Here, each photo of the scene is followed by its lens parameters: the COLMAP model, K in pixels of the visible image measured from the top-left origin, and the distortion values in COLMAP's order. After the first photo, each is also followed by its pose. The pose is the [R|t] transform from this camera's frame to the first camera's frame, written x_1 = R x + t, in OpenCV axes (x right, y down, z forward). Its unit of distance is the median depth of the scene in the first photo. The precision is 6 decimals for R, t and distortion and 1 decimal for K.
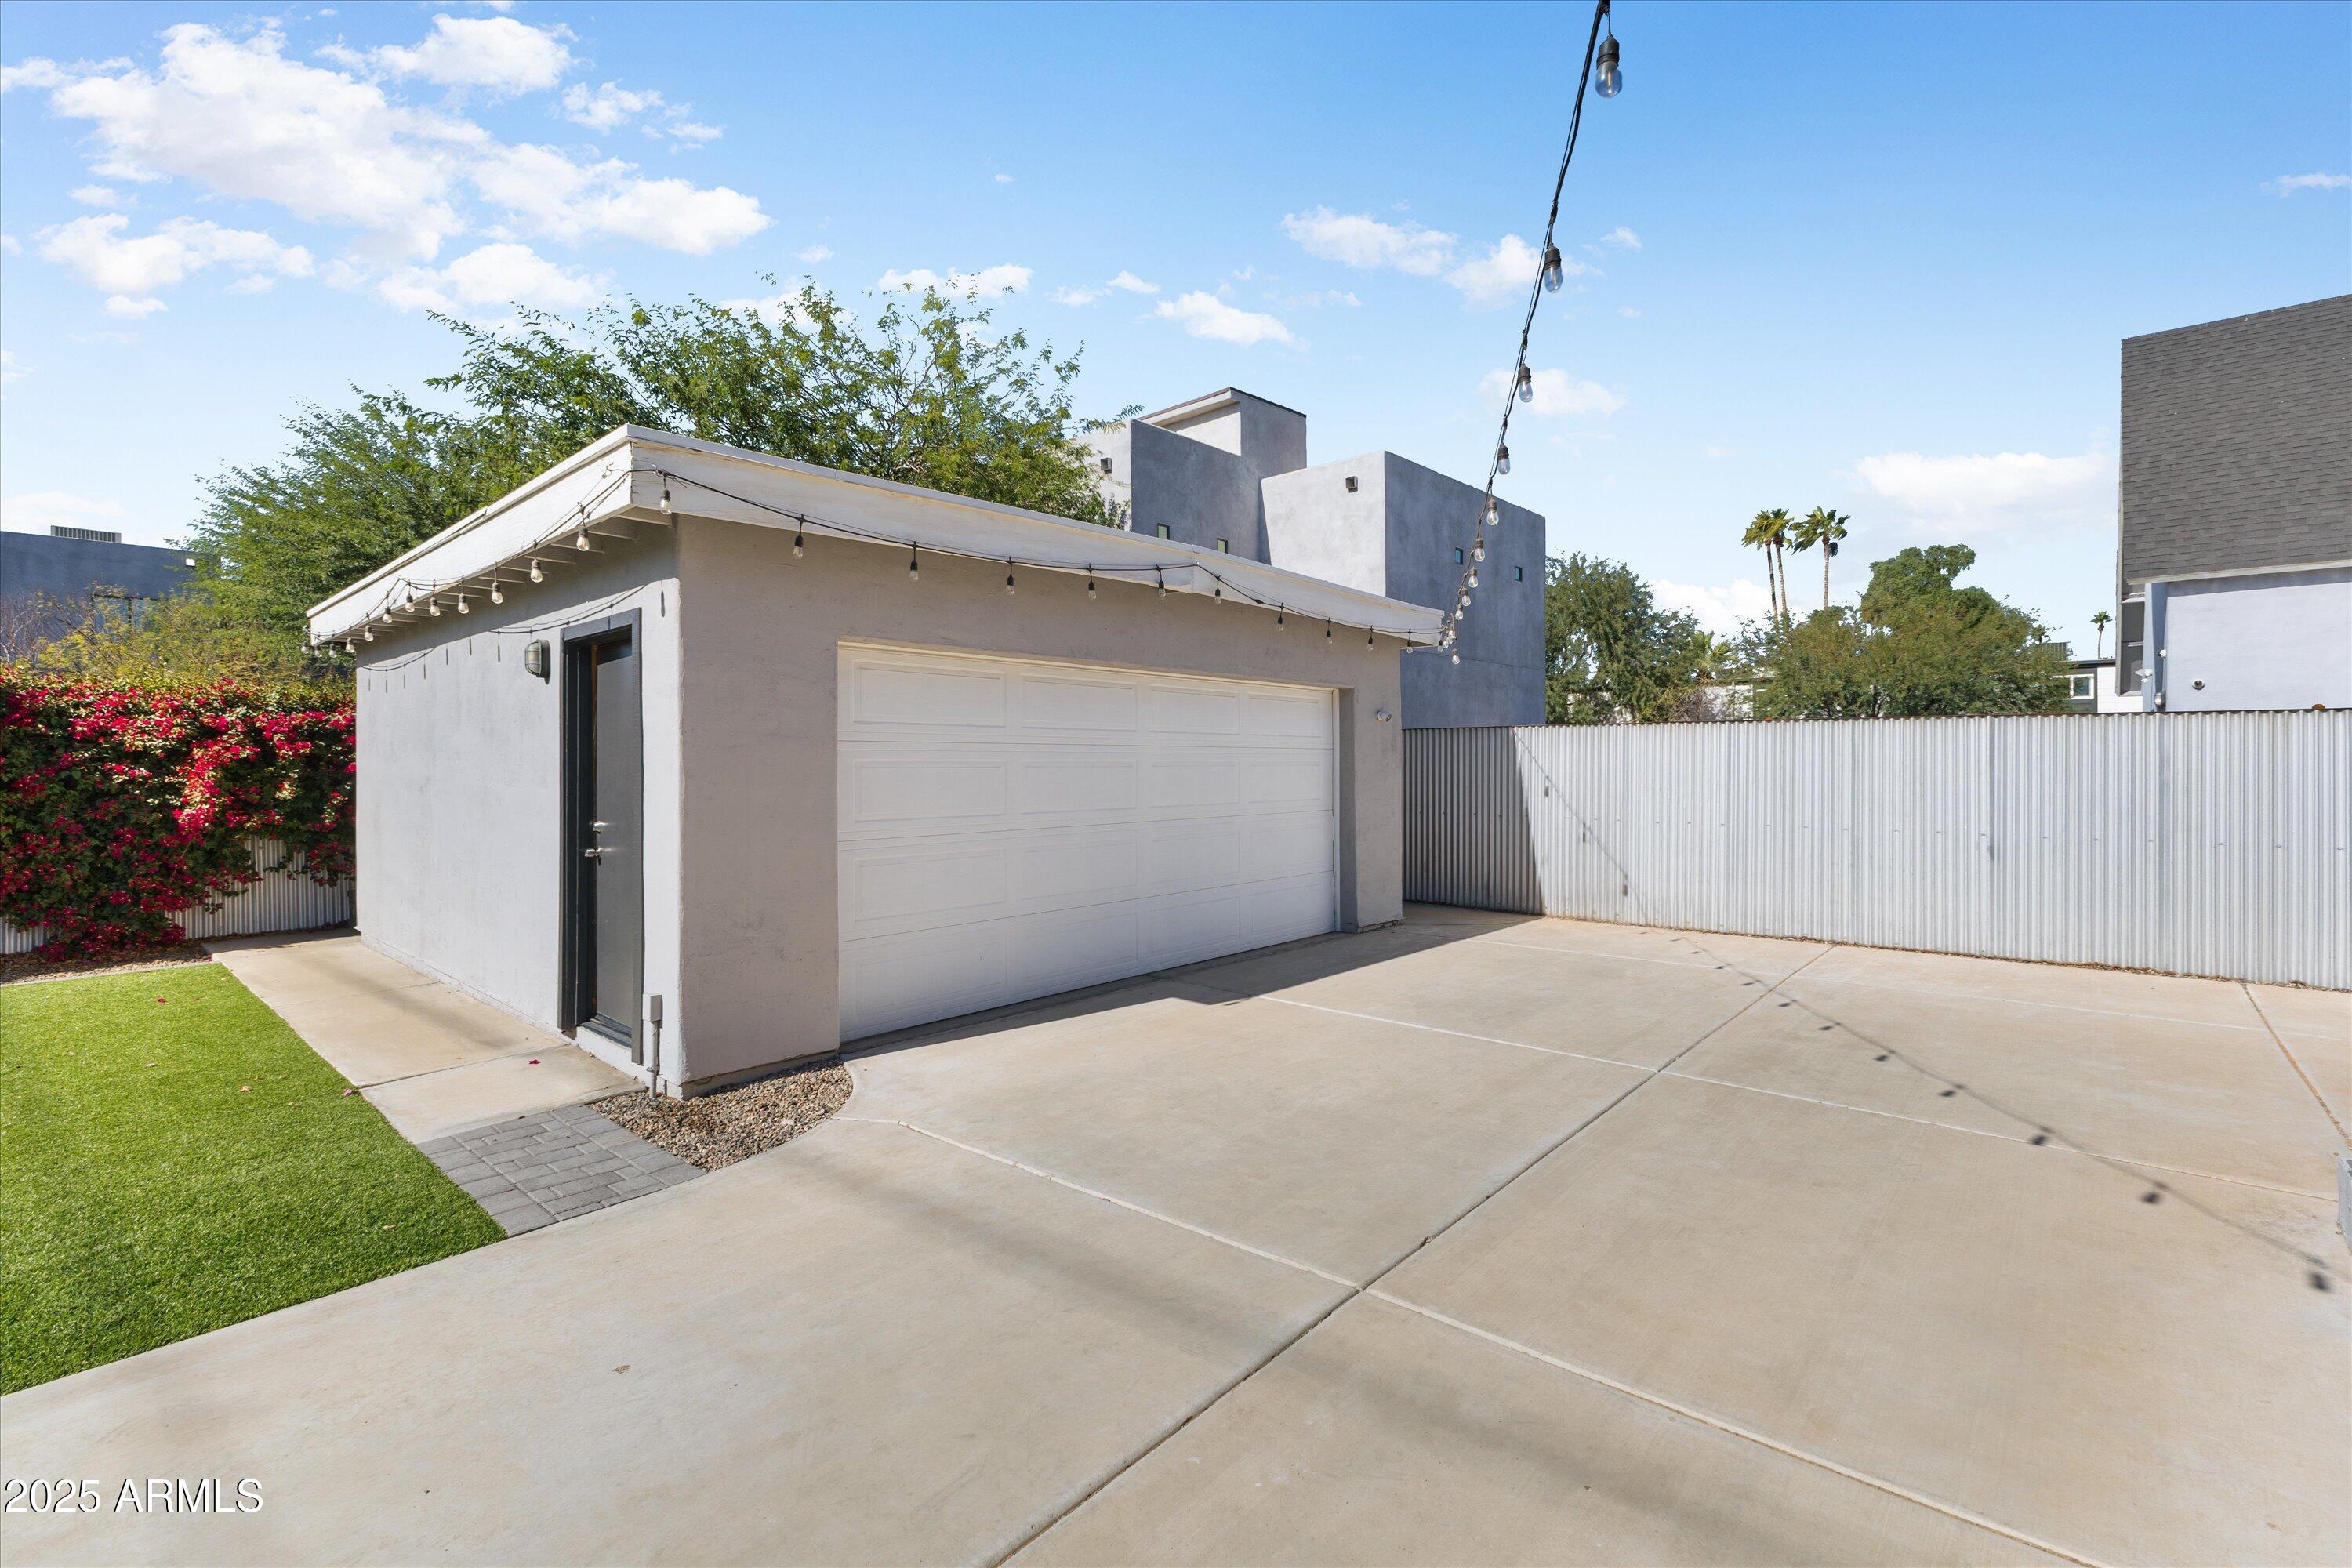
lens RADIAL K [[1015.2, 0, 1183.4], [0, 1015.2, 770.5], [0, 0, 1]] dist [0.002050, -0.000129]
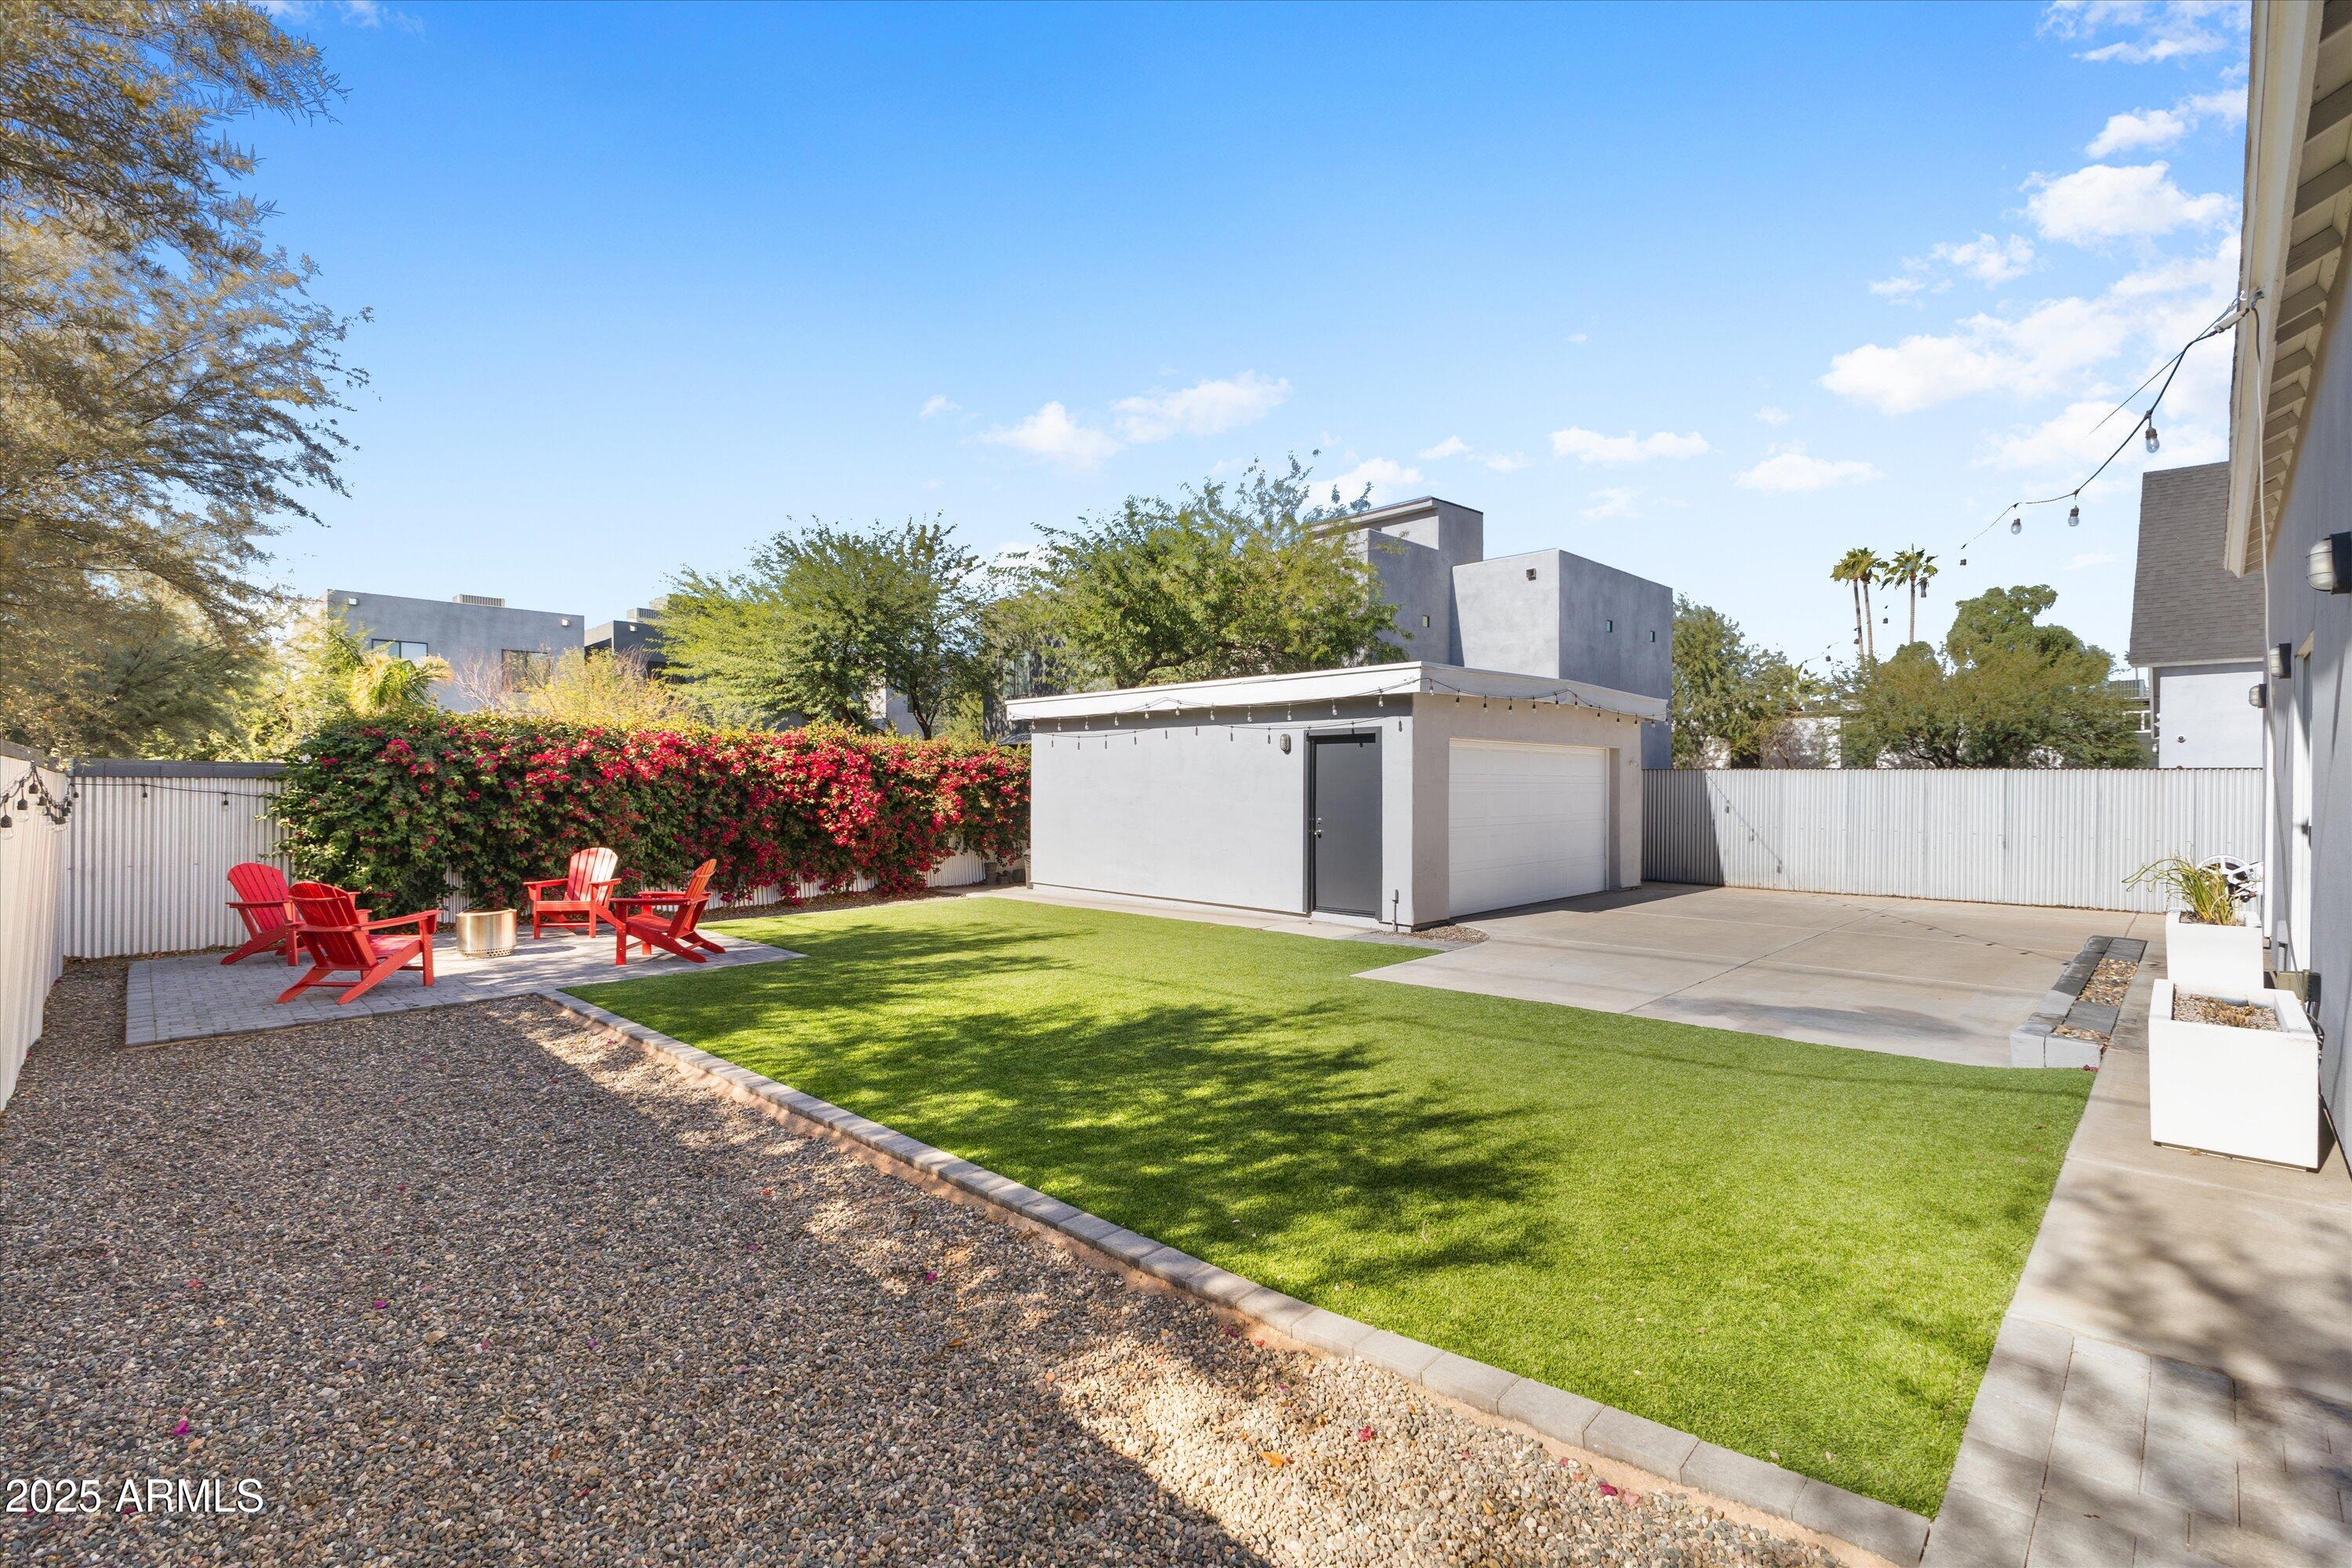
lens RADIAL K [[1019.2, 0, 1176.0], [0, 1019.2, 784.0], [0, 0, 1]] dist [0.001392, -0.000271]
pose [[0.998121, 0.006686, -0.060908, -0.450576], [-0.007074, 0.999956, -0.006157, -0.004414], [0.060864, 0.006576, 0.998124, -0.720421]]
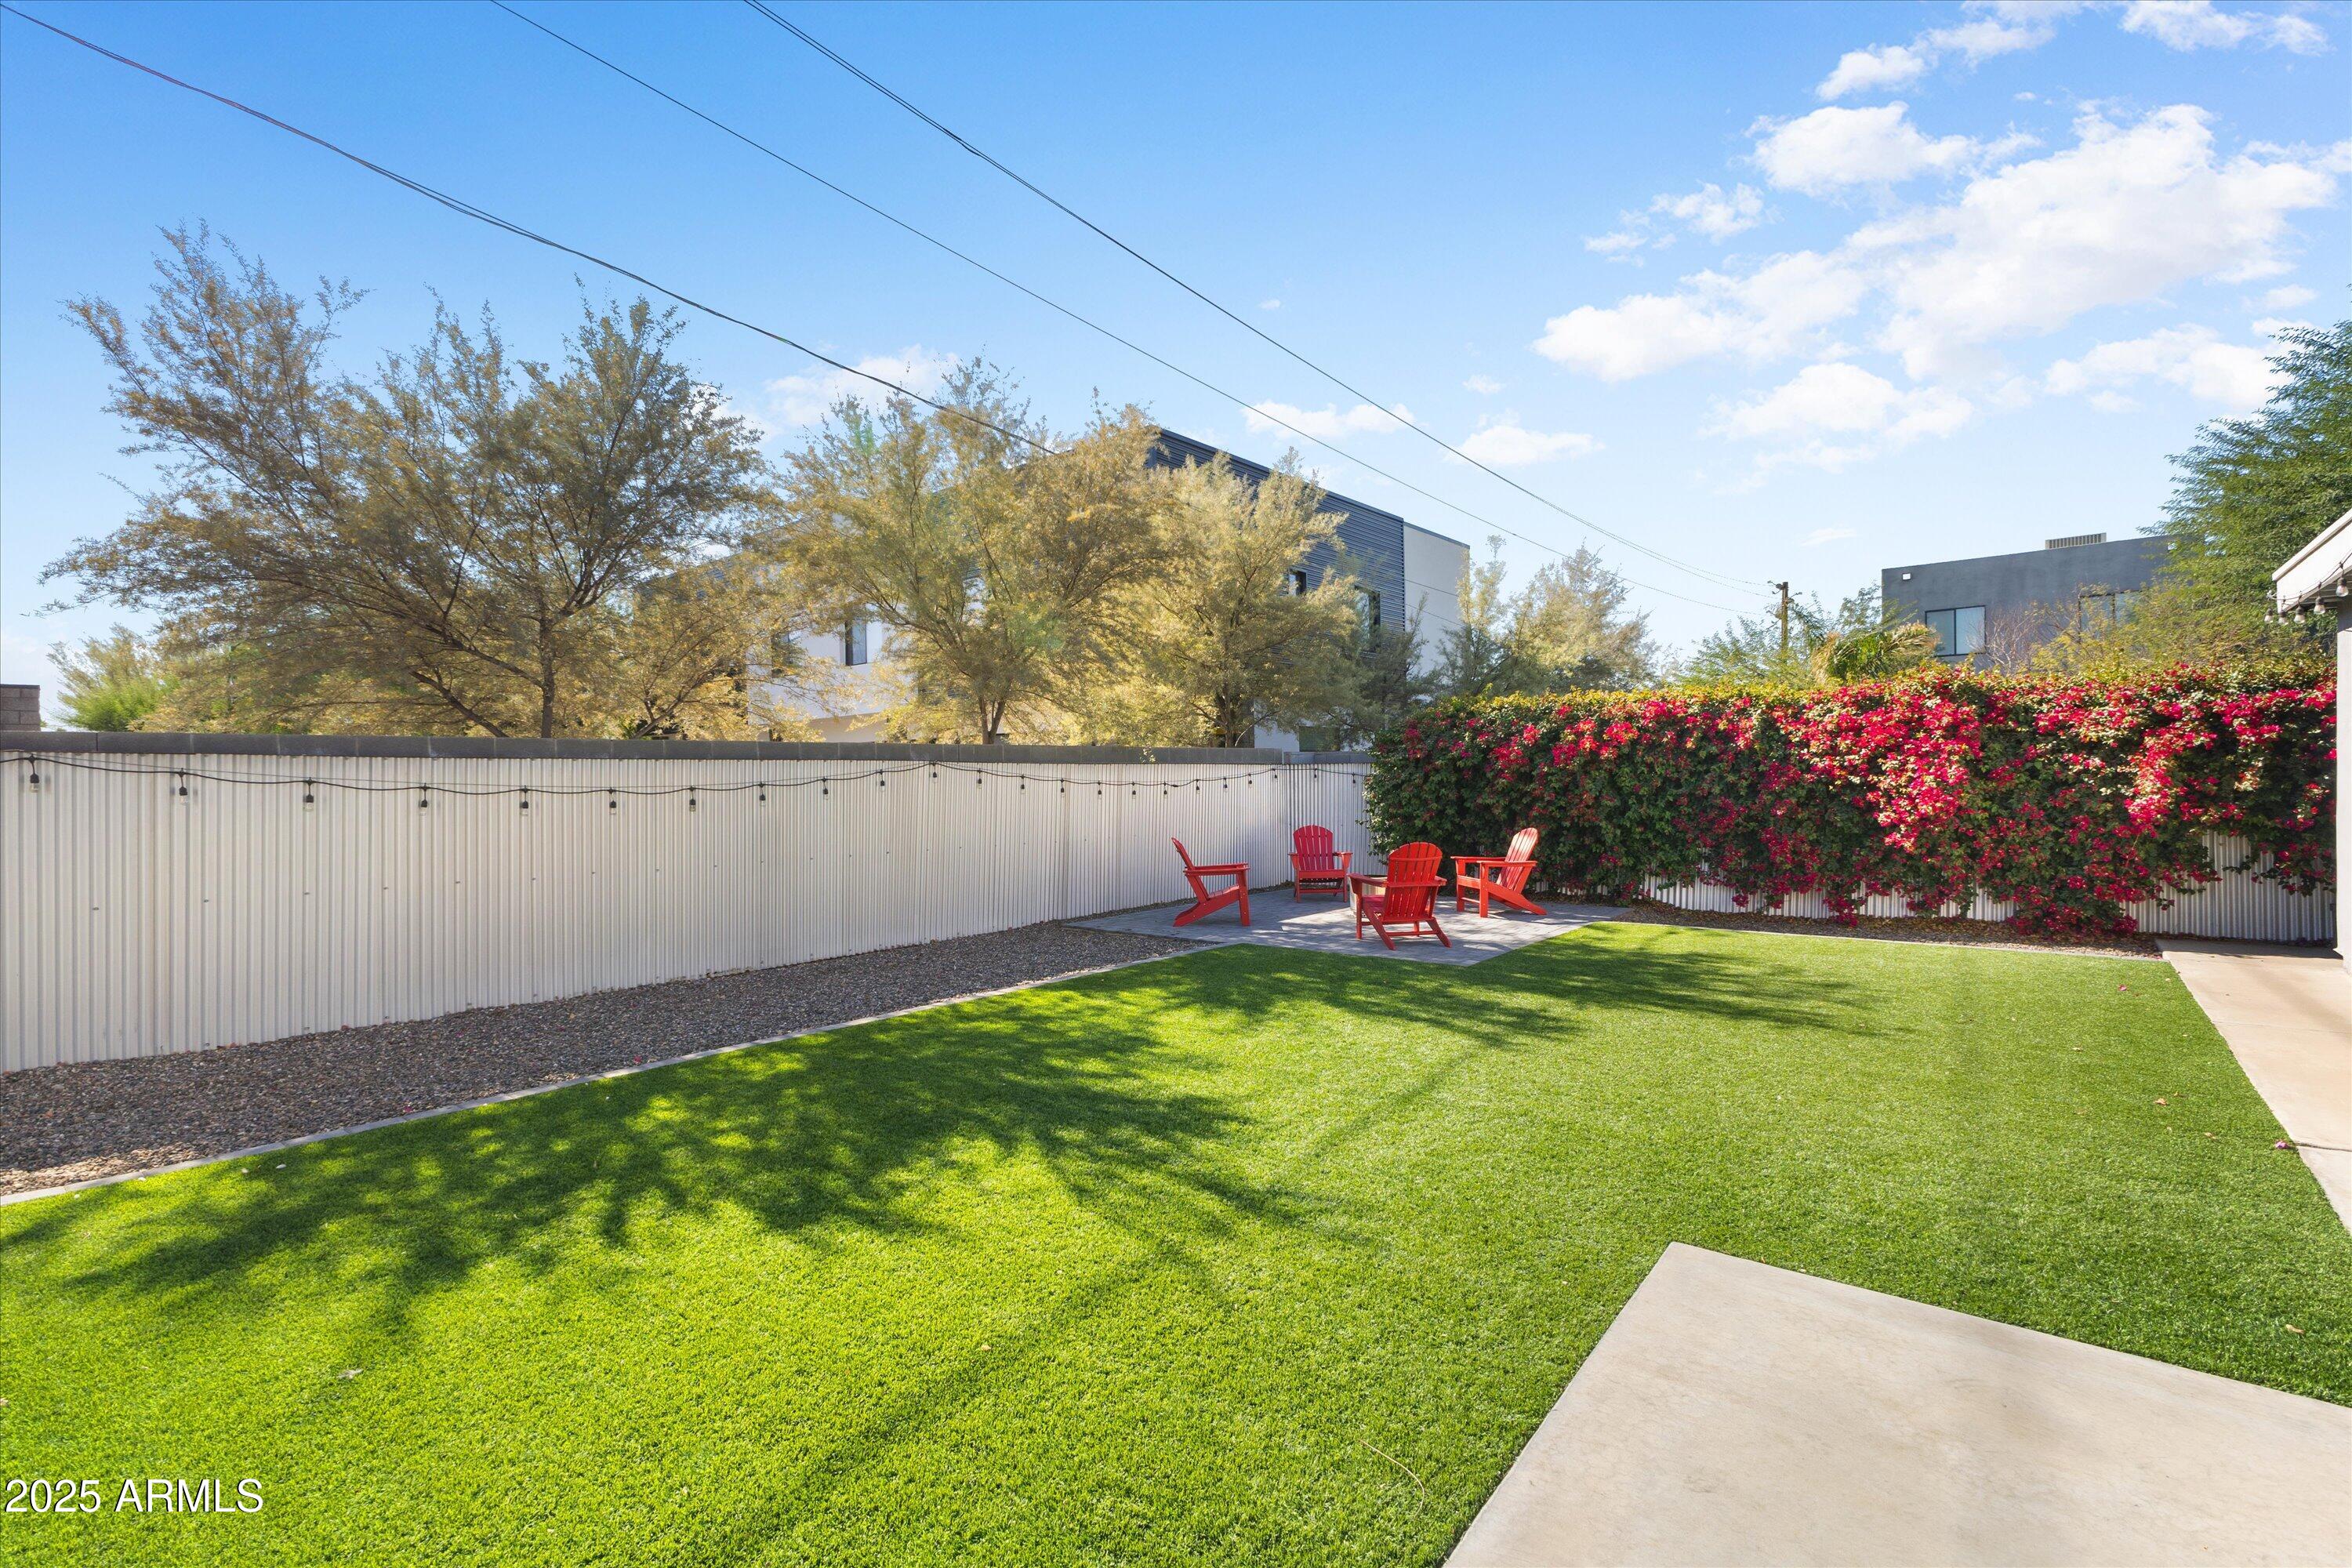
lens RADIAL K [[1043.8, 0, 1168.8], [0, 1043.8, 781.1], [0, 0, 1]] dist [0.004580, -0.000273]
pose [[0.027426, 0.007537, -0.999595, 0.004832], [0.012462, 0.999891, 0.007882, 0.000424], [0.999546, -0.012674, 0.027329, 0.035932]]
